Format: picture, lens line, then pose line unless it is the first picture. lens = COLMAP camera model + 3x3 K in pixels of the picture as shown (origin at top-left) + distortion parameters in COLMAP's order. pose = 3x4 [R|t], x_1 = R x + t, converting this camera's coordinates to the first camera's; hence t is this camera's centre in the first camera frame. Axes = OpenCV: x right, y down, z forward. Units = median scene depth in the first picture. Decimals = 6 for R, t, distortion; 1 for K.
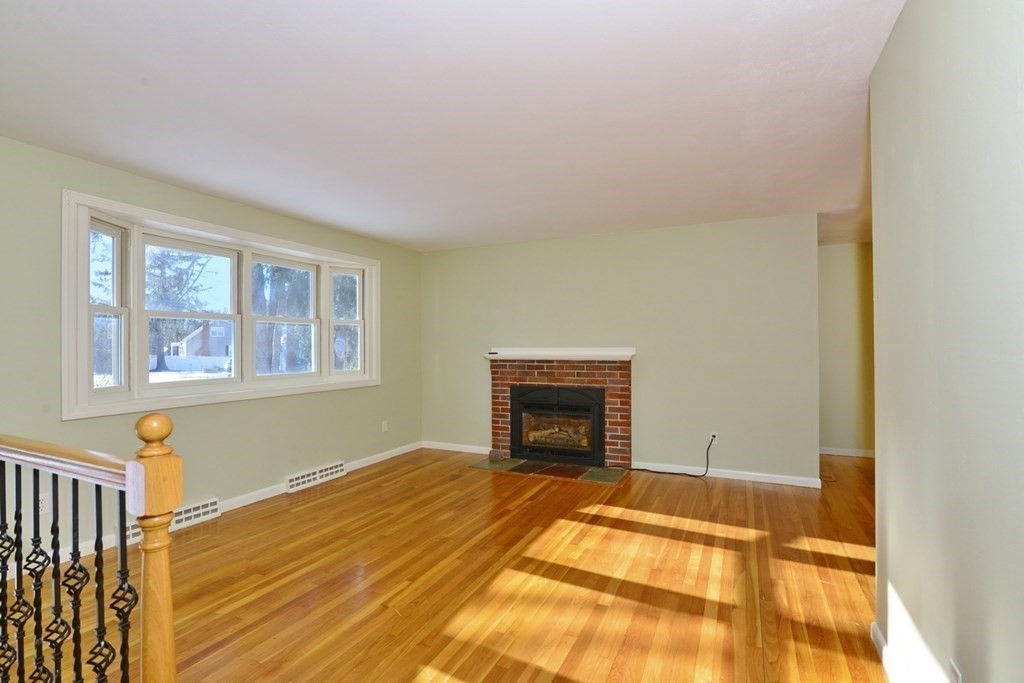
lens RADIAL K [[474.2, 0, 506.5], [0, 474.2, 345.9], [0, 0, 1]] dist [-0.013524, -0.001069]
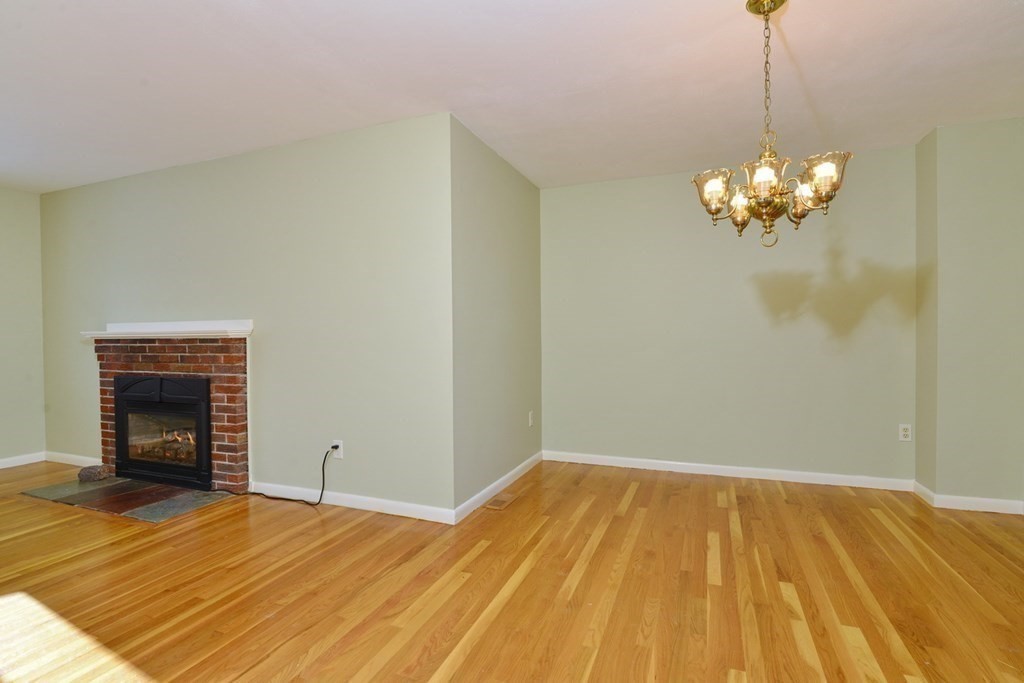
lens RADIAL K [[474.2, 0, 518.0], [0, 474.2, 345.4], [0, 0, 1]] dist [-0.013524, -0.001069]
pose [[0.996021, -0.005556, 0.088944, 0.592603], [0.003064, 0.999599, 0.028135, 0.022047], [-0.089065, -0.027751, 0.995639, 0.265726]]
